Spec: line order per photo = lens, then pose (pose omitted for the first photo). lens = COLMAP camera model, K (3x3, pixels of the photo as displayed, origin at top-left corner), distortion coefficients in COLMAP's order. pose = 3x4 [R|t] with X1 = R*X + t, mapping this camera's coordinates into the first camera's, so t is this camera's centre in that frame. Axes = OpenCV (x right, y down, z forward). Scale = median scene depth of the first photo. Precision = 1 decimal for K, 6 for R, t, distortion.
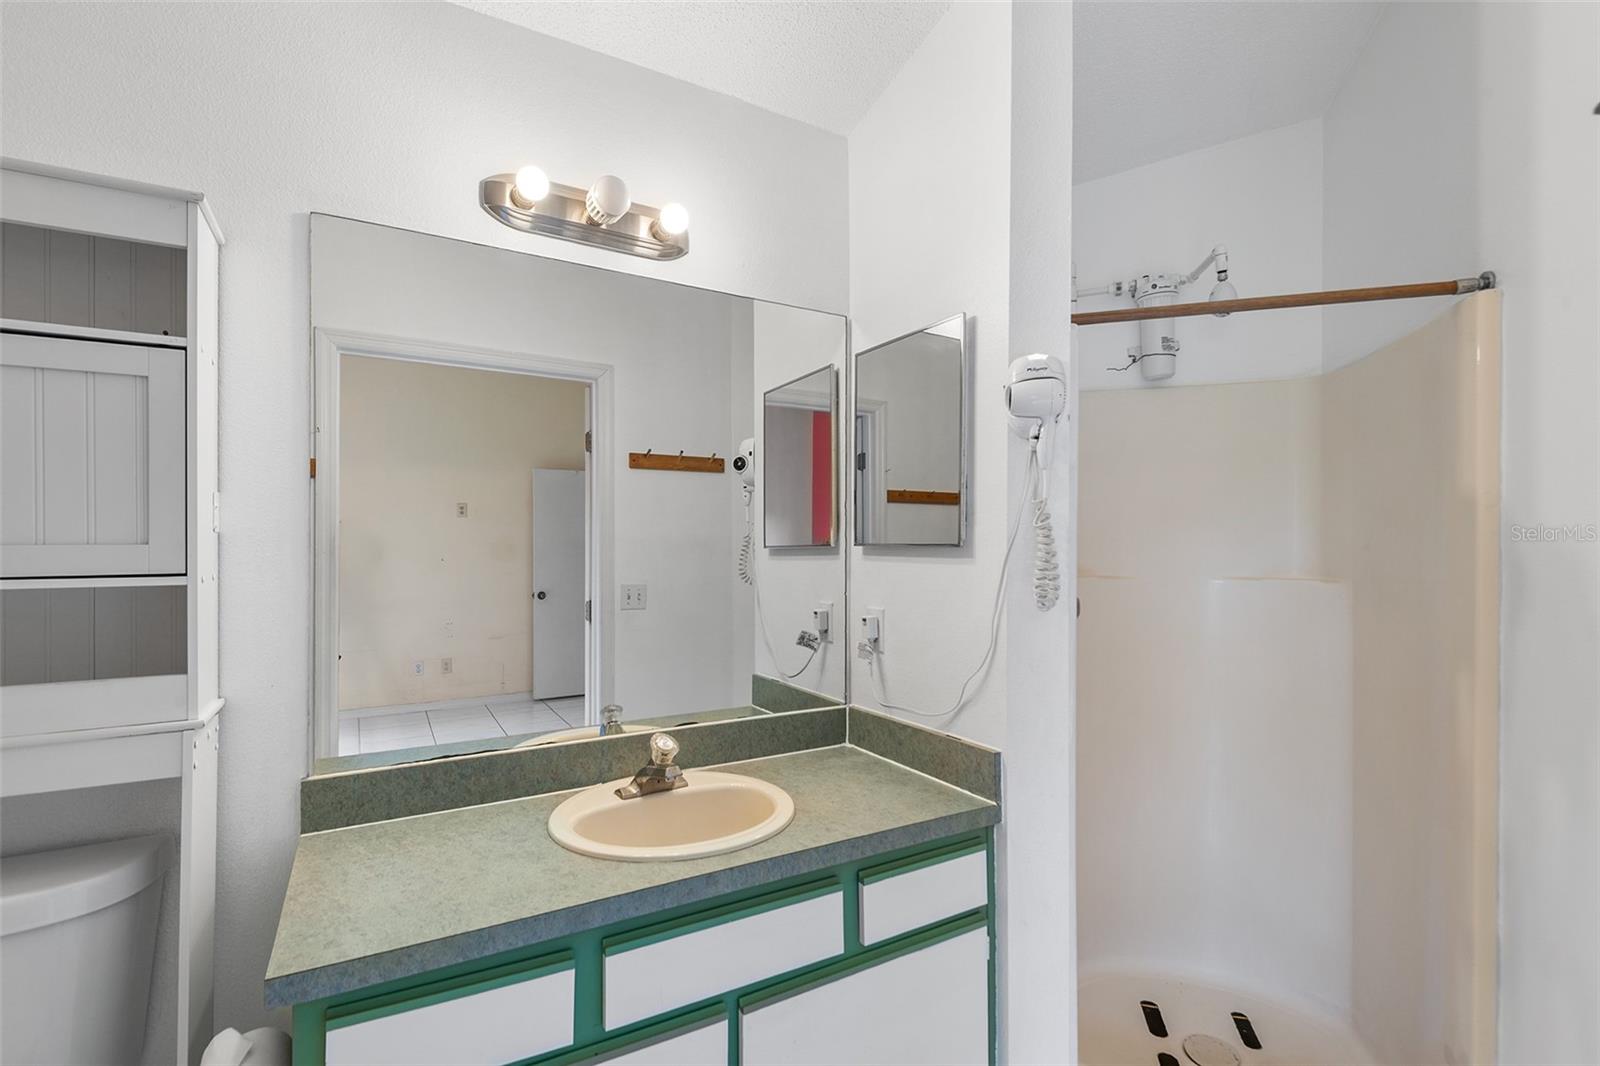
lens RADIAL K [[754.1, 0, 777.4], [0, 754.1, 531.6], [0, 0, 1]] dist [0.028382, -0.006818]
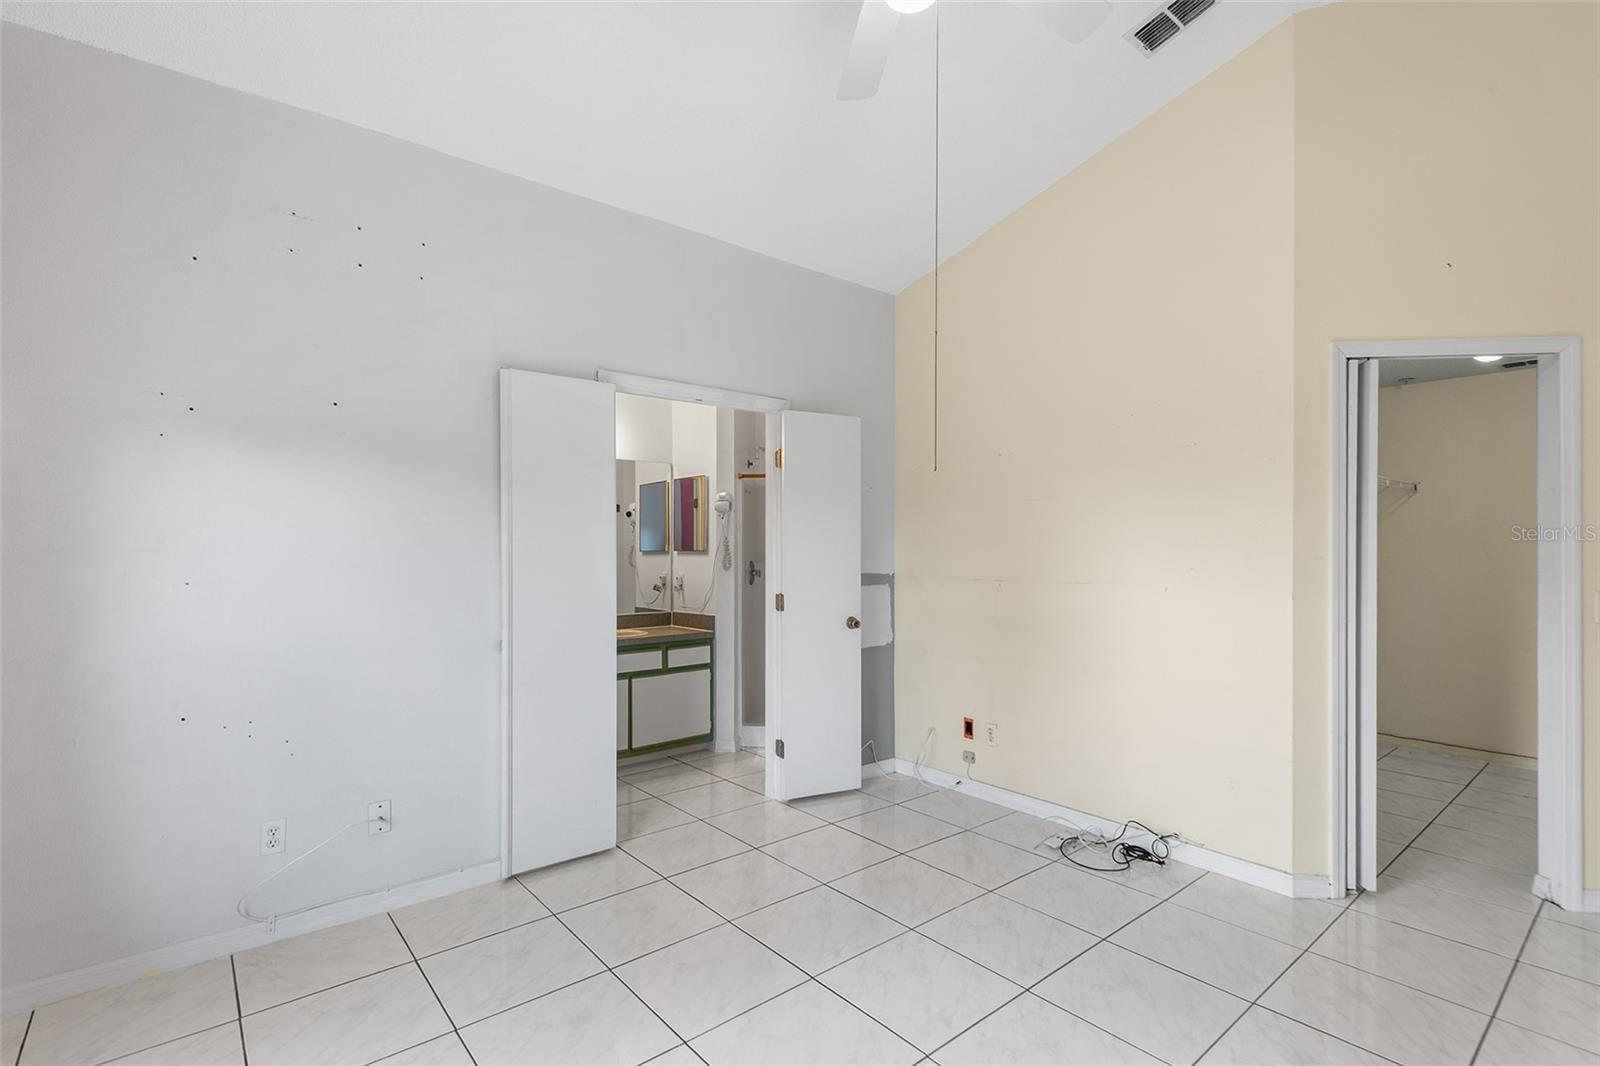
lens RADIAL K [[754.1, 0, 791.9], [0, 754.1, 548.3], [0, 0, 1]] dist [0.028382, -0.006818]
pose [[0.984849, -0.001411, 0.173411, 0.050443], [-0.001903, 0.999819, 0.018946, -0.042507], [-0.173406, -0.018989, 0.984667, -1.733598]]
